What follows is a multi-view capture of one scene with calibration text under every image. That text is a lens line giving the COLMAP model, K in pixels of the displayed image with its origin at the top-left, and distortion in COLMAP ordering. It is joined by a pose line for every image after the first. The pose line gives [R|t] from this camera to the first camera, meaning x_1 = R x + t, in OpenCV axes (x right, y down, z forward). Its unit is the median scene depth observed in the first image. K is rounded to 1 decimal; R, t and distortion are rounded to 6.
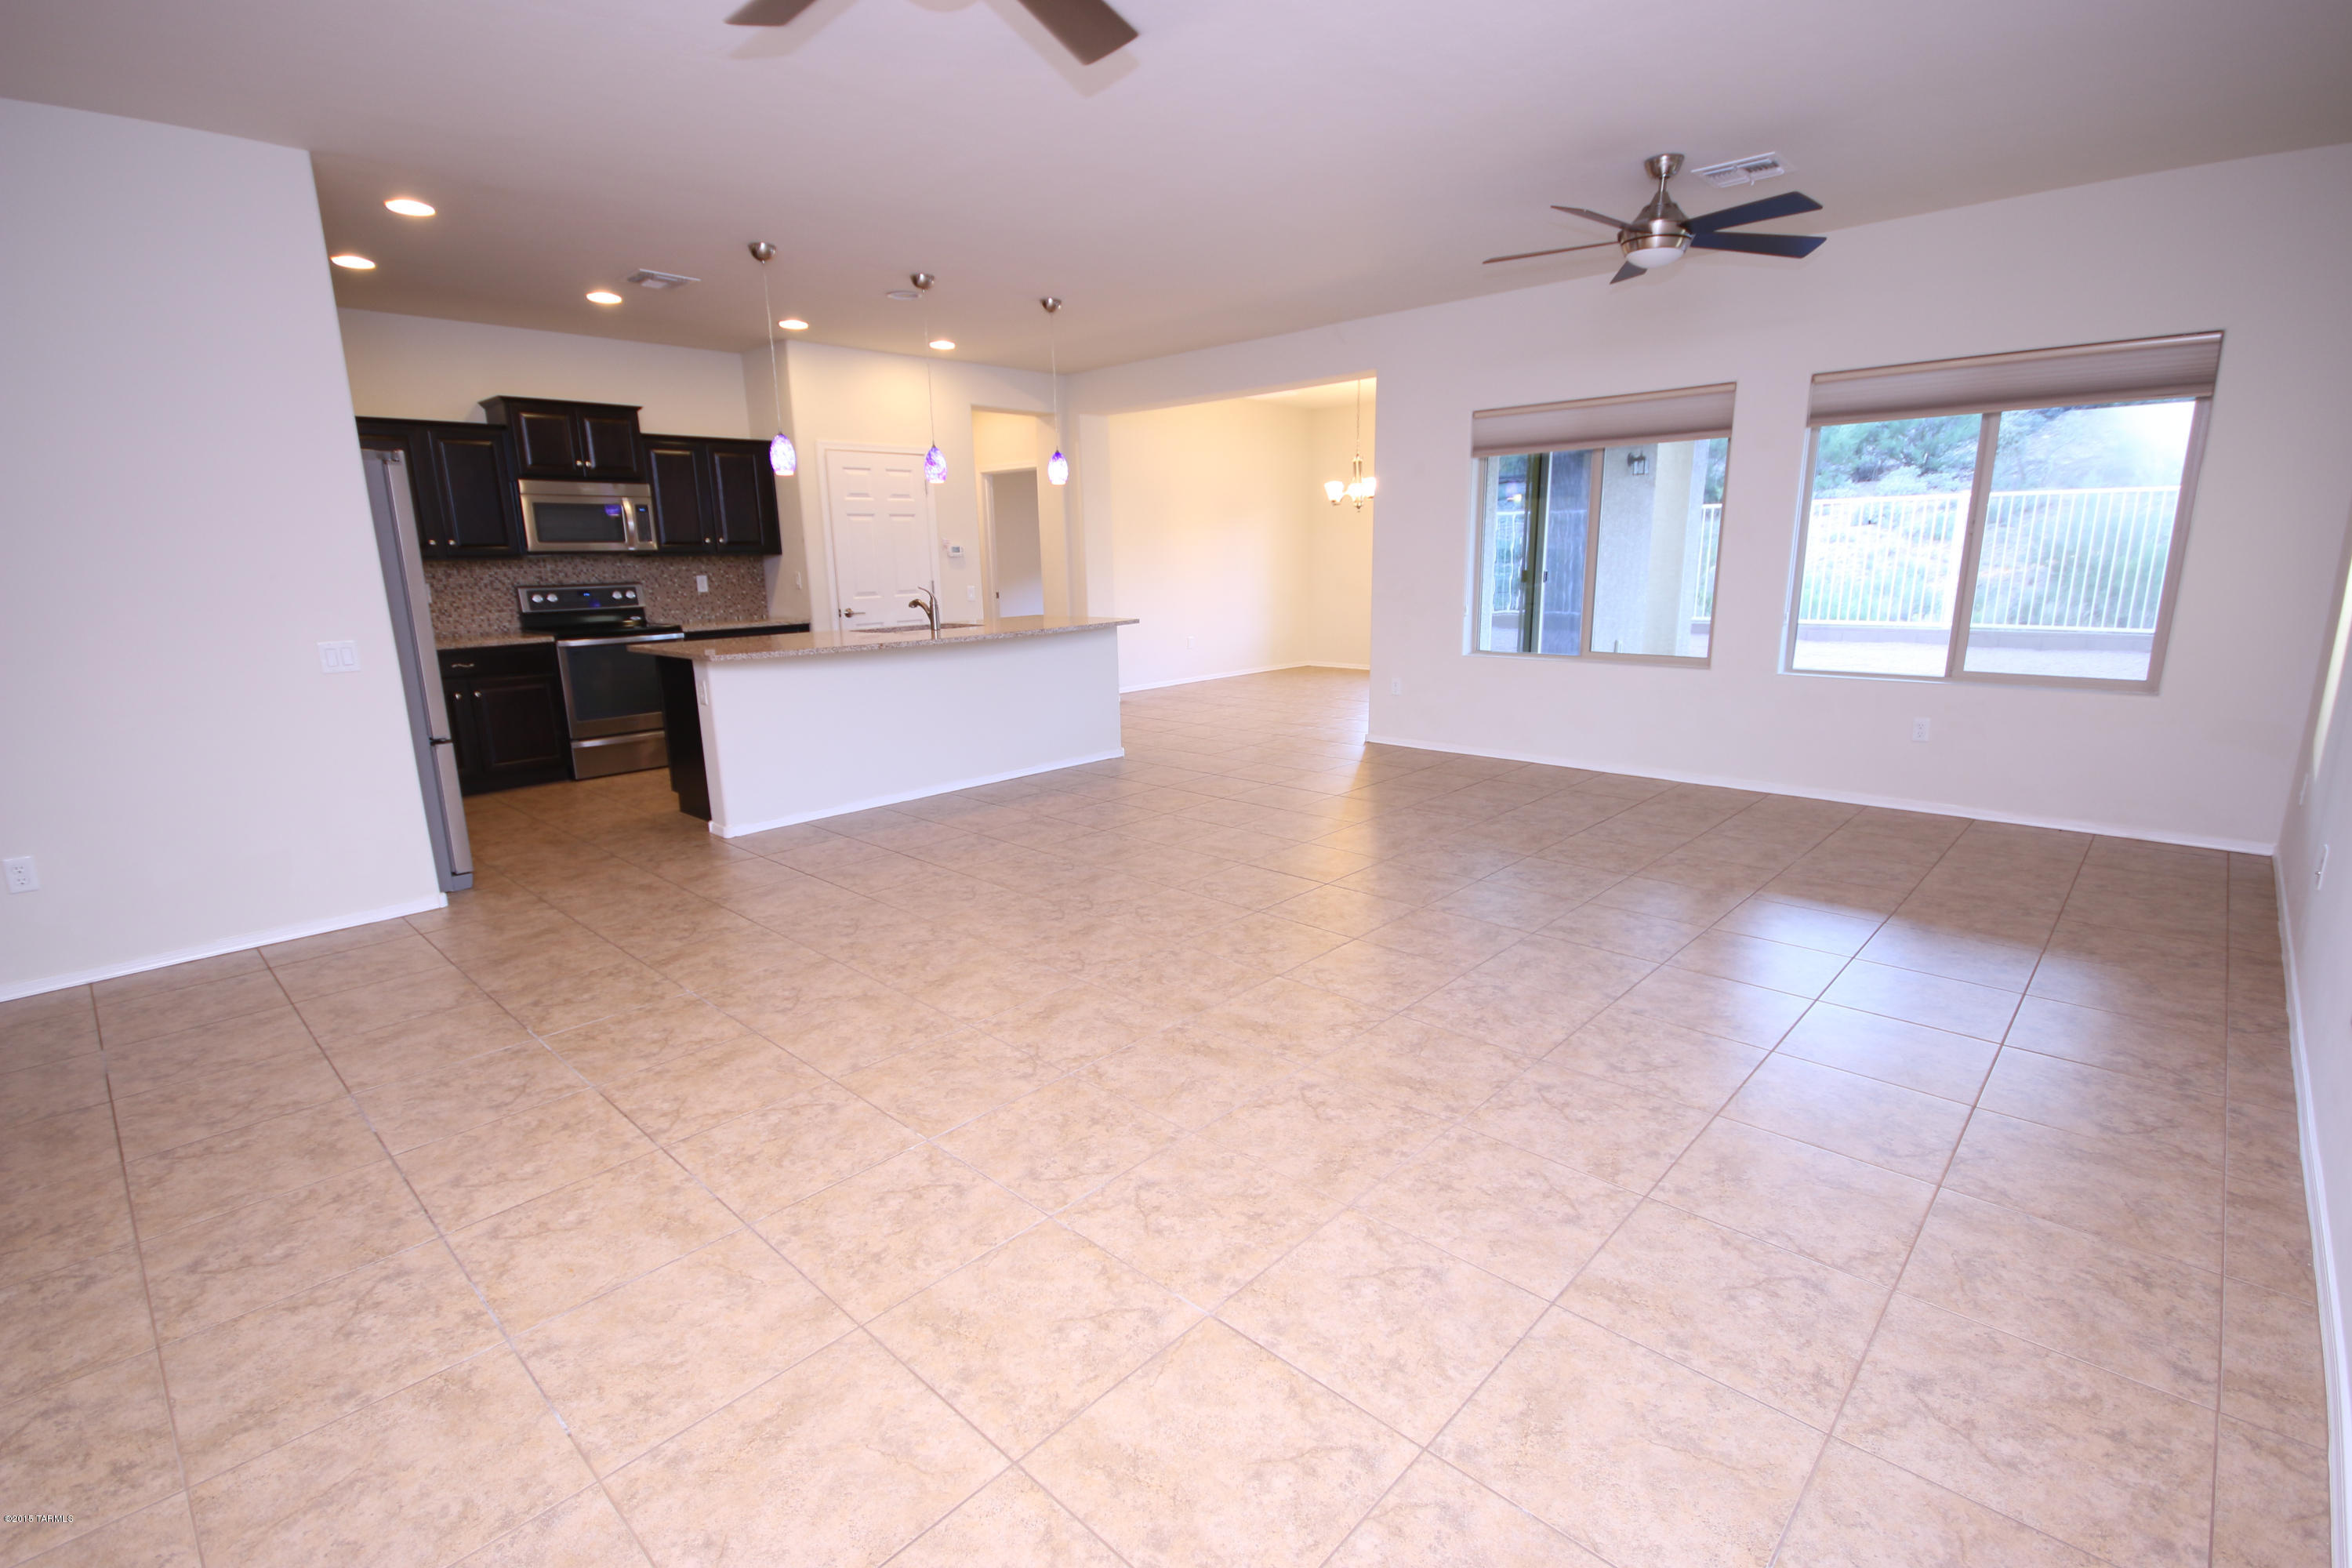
lens RADIAL K [[1082.9, 0, 1157.6], [0, 1082.9, 783.4], [0, 0, 1]] dist [0.014387, -0.000658]
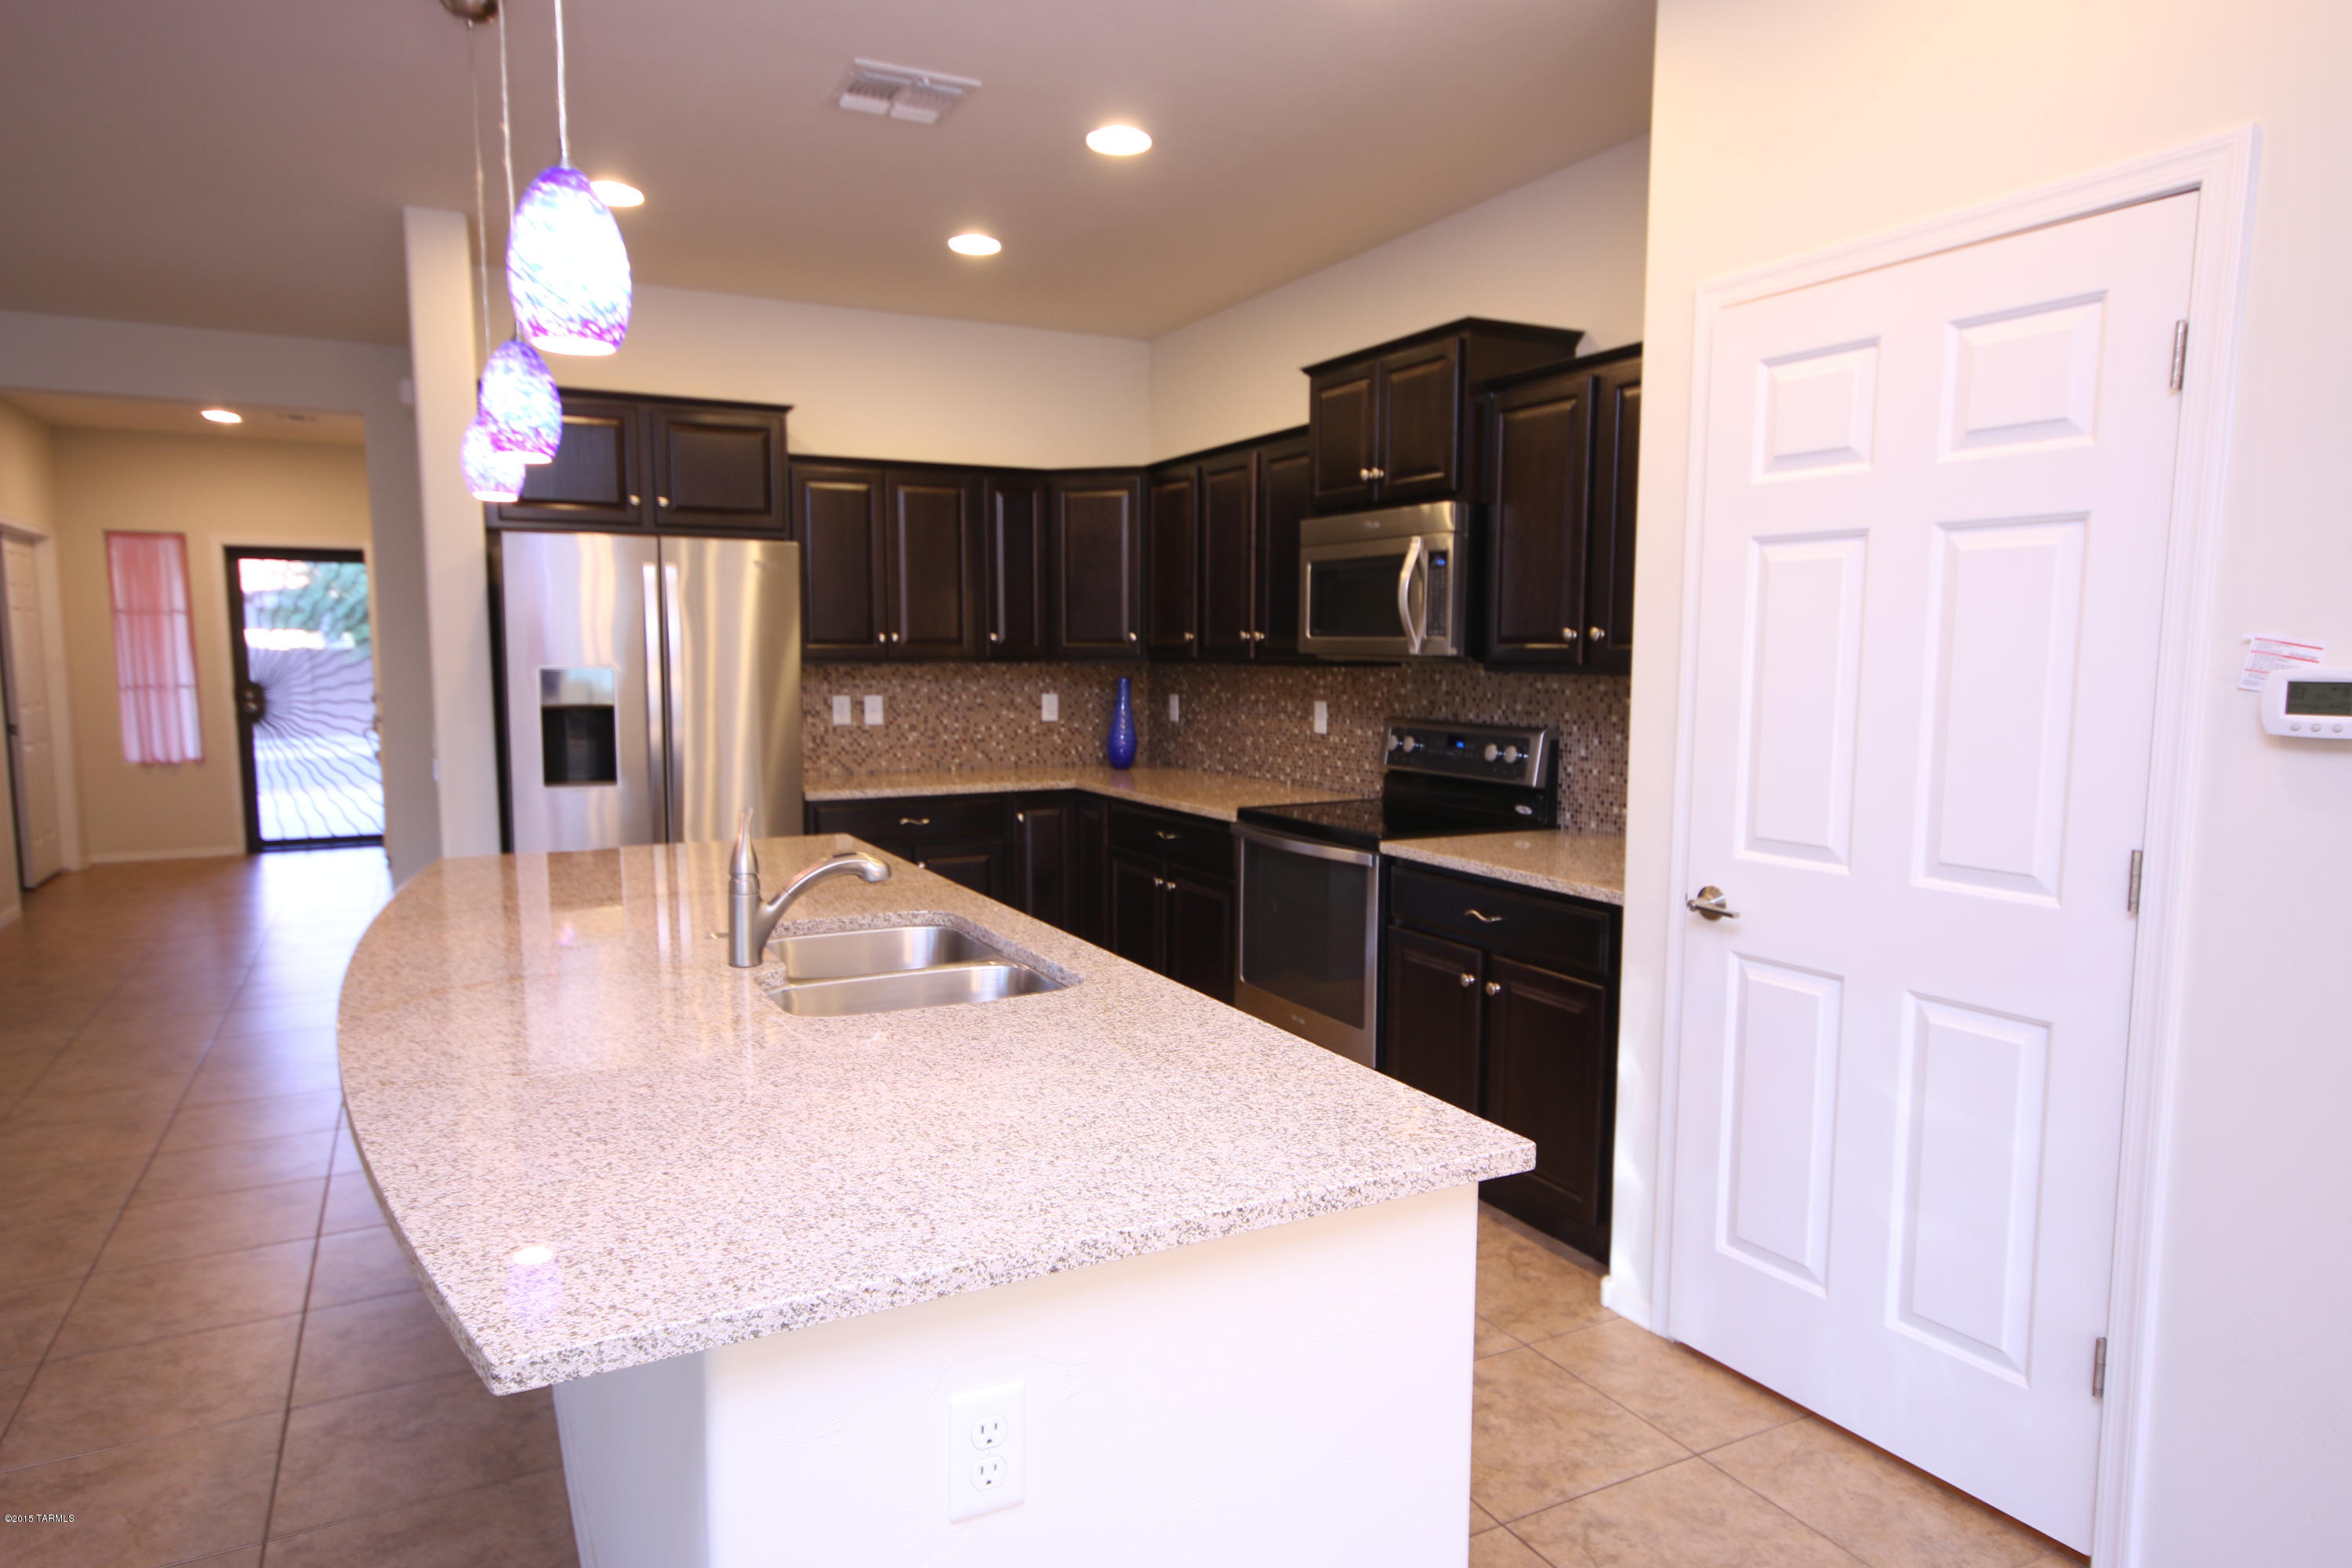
lens RADIAL K [[1423.0, 0, 1178.3], [0, 1423.0, 791.9], [0, 0, 1]] dist [-0.009872, -0.002372]
pose [[-0.309664, 0.120662, -0.943159, 0.041546], [-0.195860, 0.962550, 0.187449, -0.110596], [0.930455, 0.242773, -0.274434, 0.478539]]
